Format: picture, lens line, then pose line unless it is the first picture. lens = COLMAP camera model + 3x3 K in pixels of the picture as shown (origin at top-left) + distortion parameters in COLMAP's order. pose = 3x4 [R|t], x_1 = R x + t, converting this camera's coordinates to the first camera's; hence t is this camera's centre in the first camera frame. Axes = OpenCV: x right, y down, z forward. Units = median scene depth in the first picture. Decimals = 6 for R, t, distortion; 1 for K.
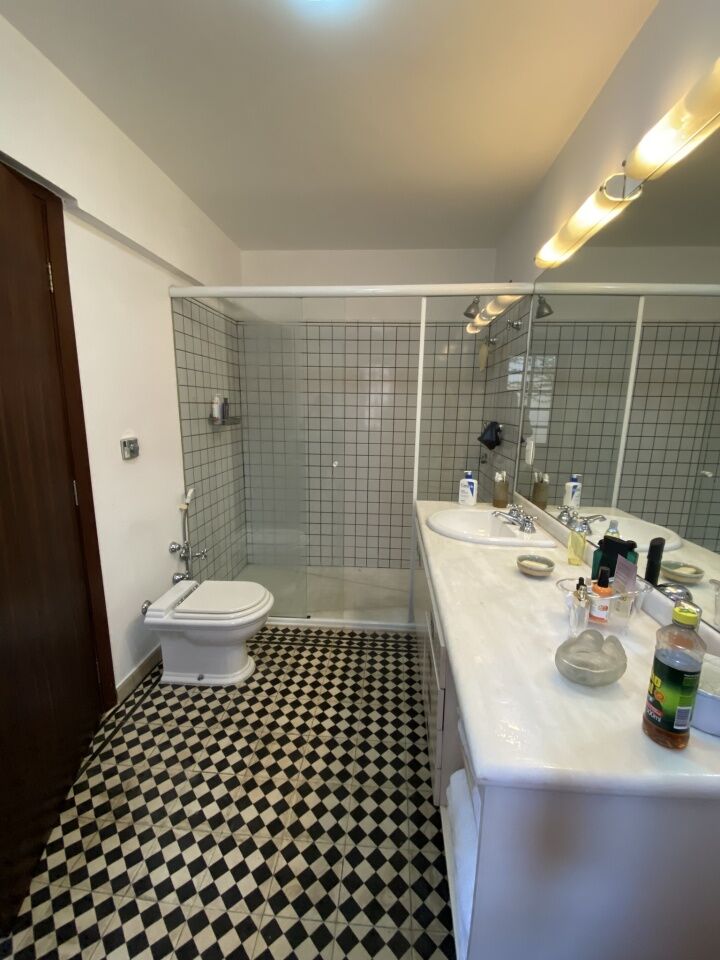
lens RADIAL K [[389.8, 0, 363.9], [0, 389.8, 478.7], [0, 0, 1]] dist [0.027801, -0.023300]
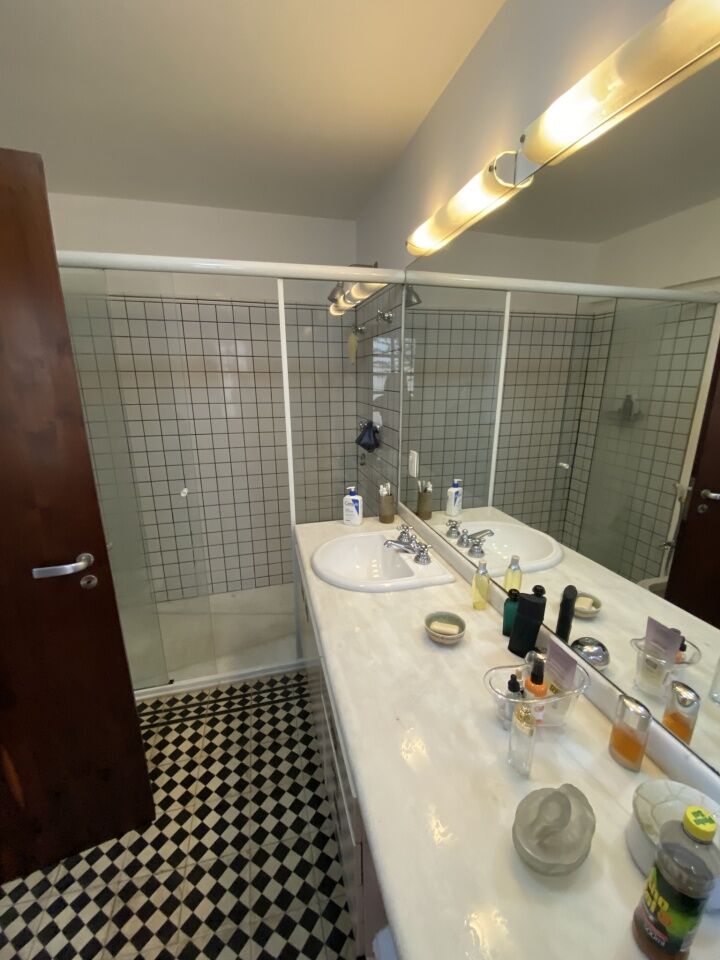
lens RADIAL K [[389.8, 0, 363.9], [0, 389.8, 478.7], [0, 0, 1]] dist [0.027801, -0.023300]
pose [[0.943898, -0.101066, 0.314393, 0.021659], [0.077430, 0.993211, 0.086816, -0.111532], [-0.321033, -0.057602, 0.945315, 0.161268]]
